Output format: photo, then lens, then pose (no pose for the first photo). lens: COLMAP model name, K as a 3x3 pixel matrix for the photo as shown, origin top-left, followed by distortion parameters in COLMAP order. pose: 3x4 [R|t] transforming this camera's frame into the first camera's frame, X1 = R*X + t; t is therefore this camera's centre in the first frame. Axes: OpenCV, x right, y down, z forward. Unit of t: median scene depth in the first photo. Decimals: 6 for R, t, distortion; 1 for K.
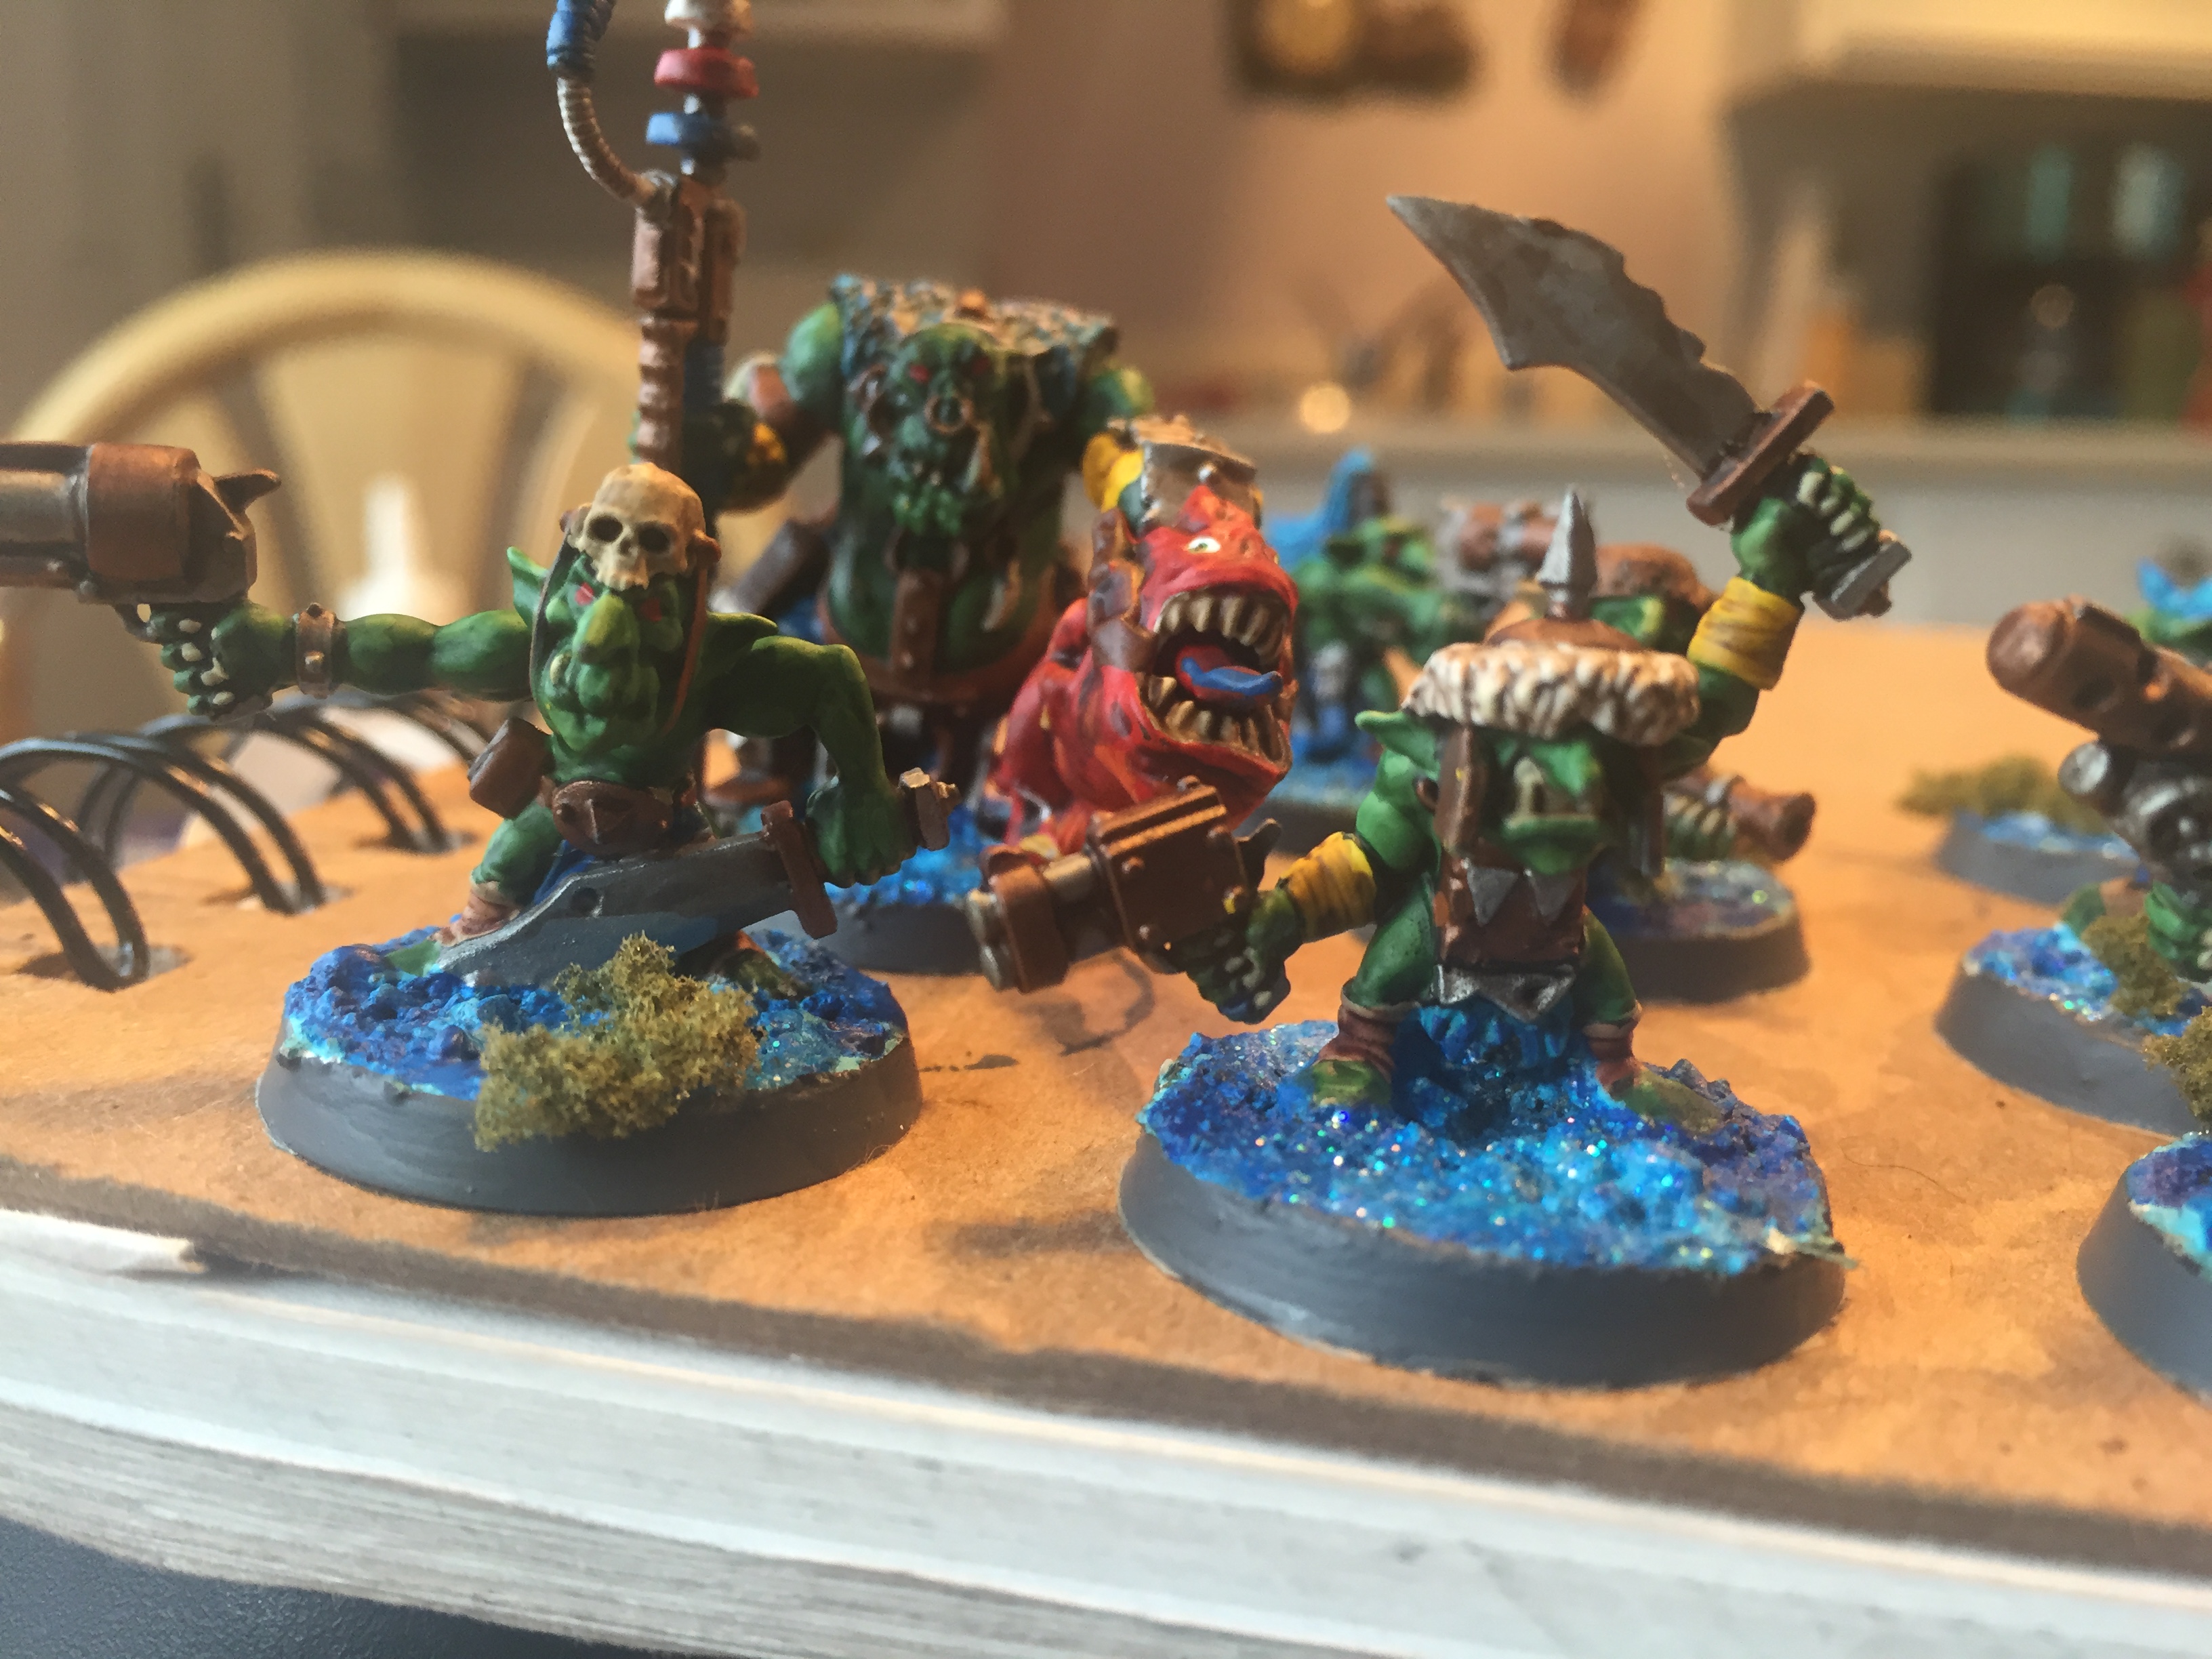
lens RADIAL K [[1985.3, 0, 1104.6], [0, 1985.3, 825.6], [0, 0, 1]] dist [0.021443, -0.046684]
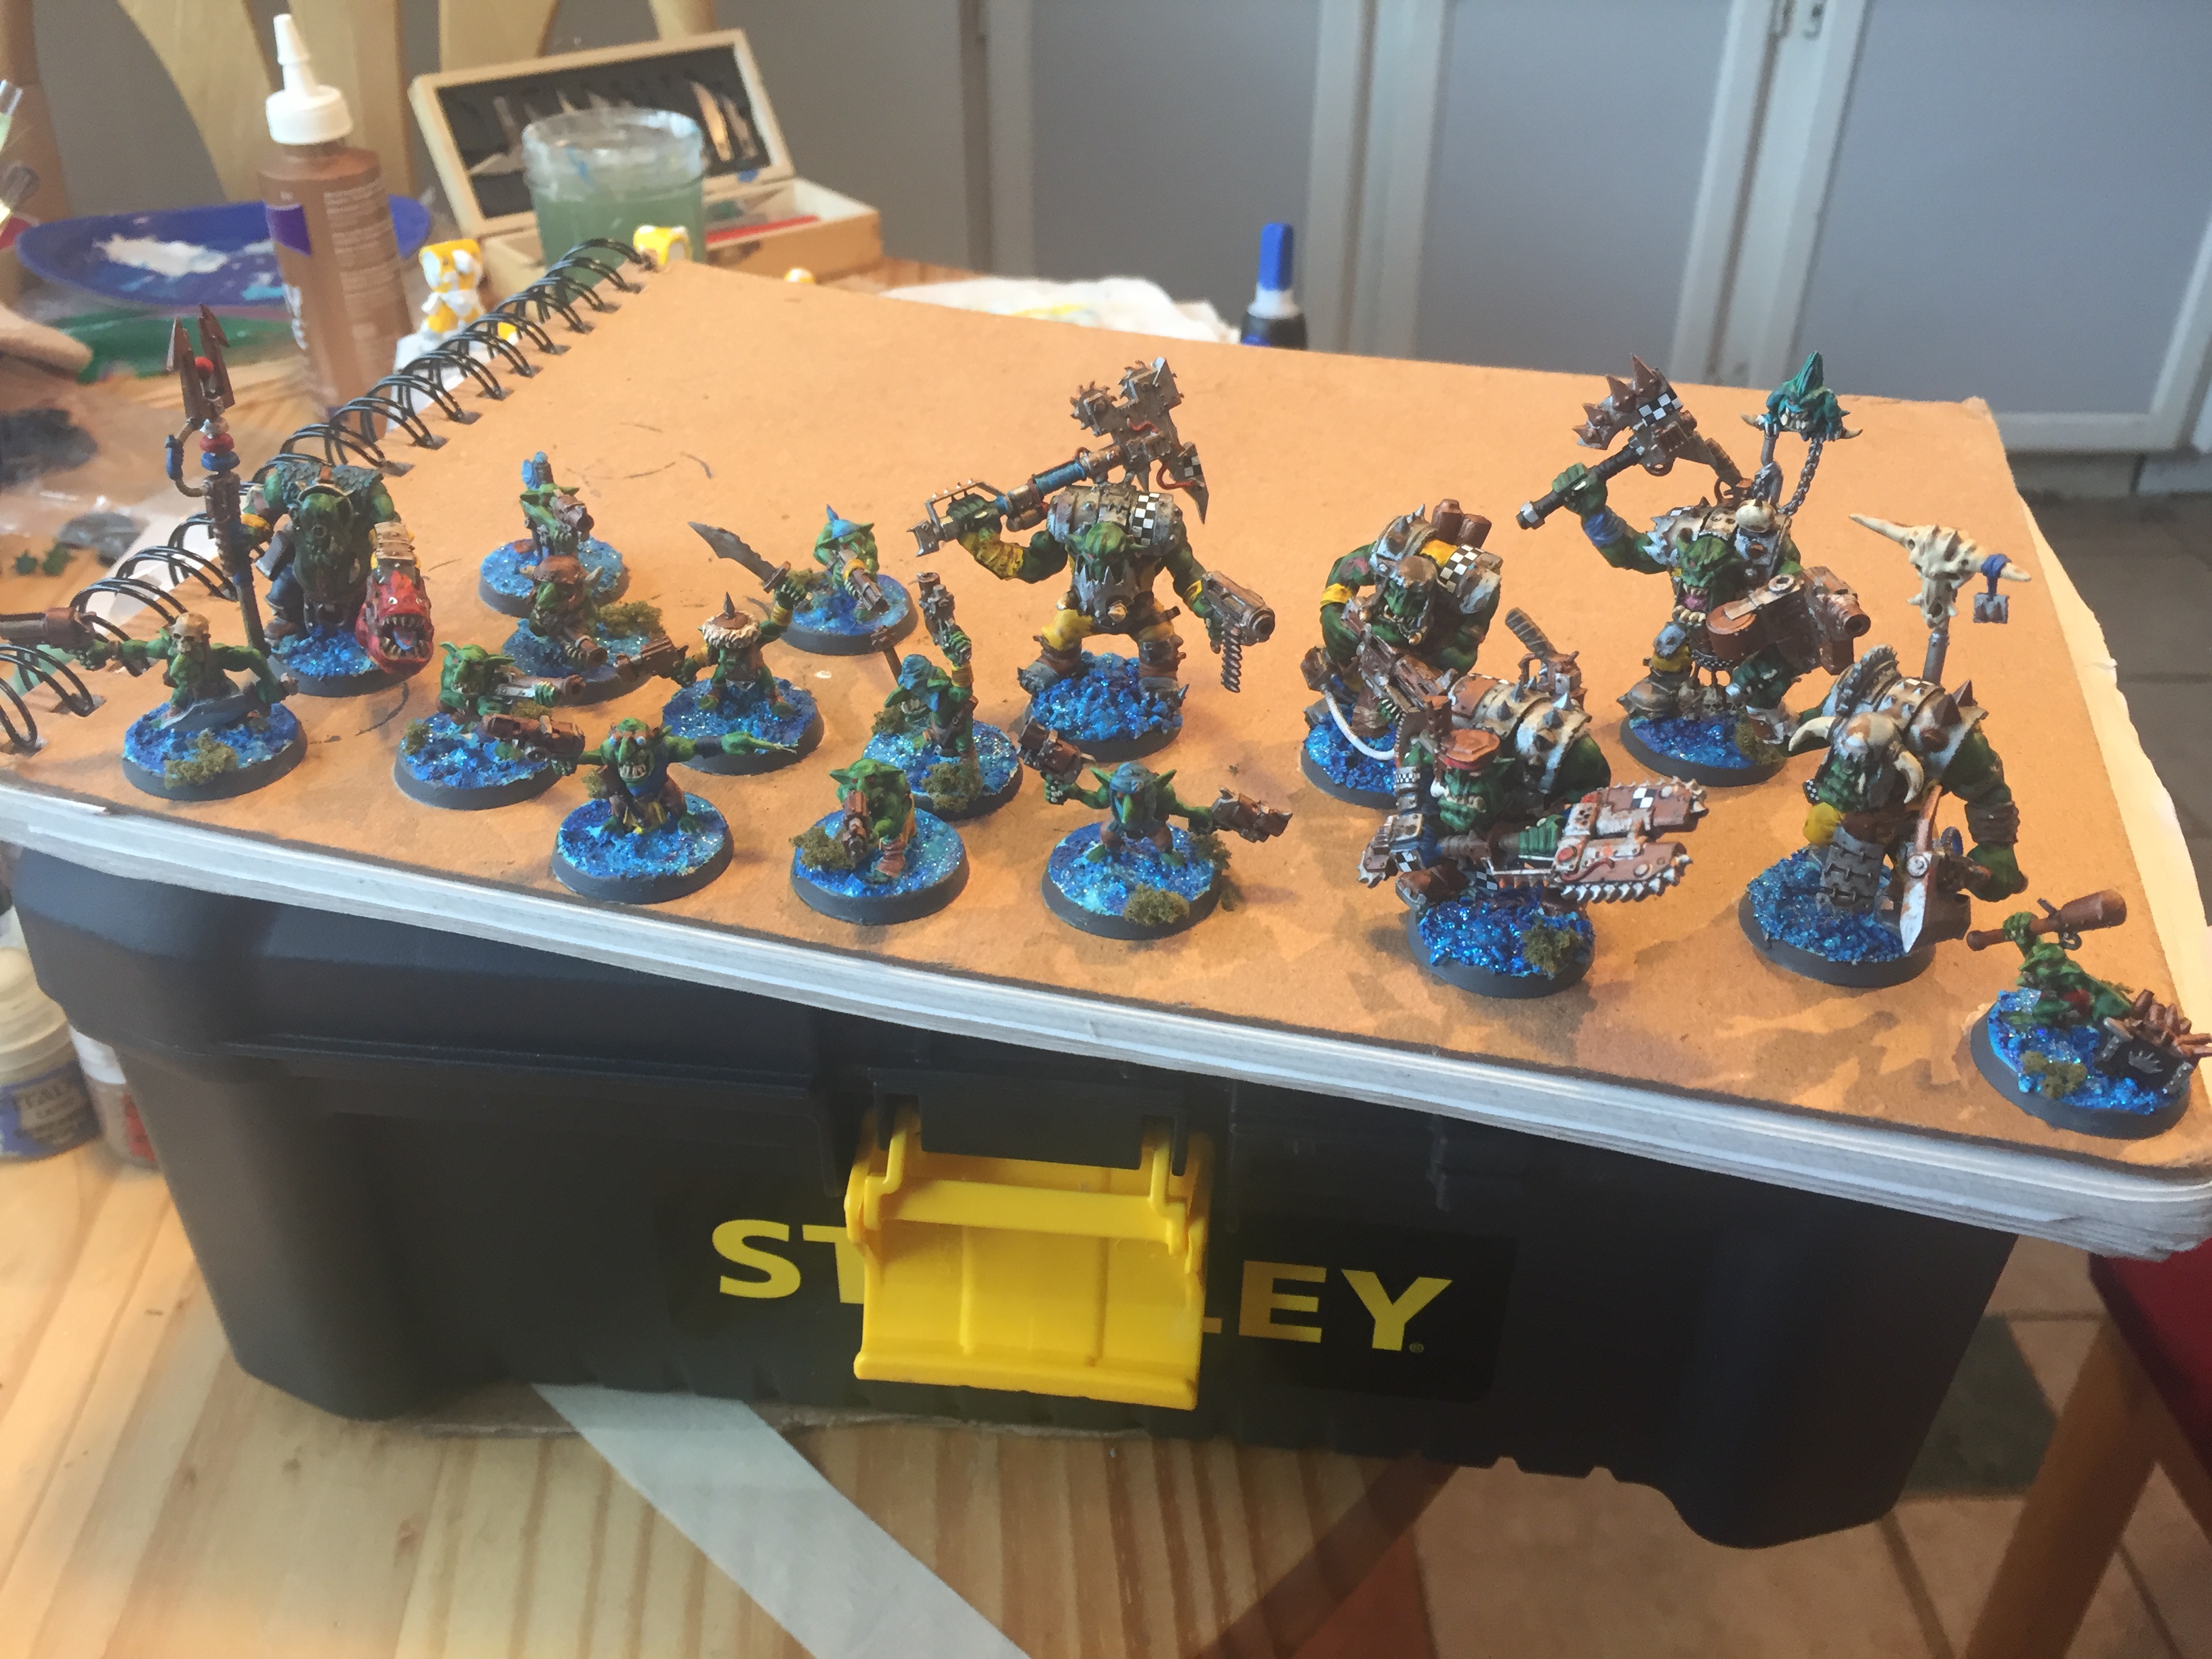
lens RADIAL K [[1985.3, 0, 1108.9], [0, 1985.3, 830.7], [0, 0, 1]] dist [0.021443, -0.046684]
pose [[0.999190, 0.017481, -0.036235, 1.759593], [-0.002502, 0.925929, 0.377688, -1.295597], [0.040153, -0.377292, 0.925224, -2.751013]]
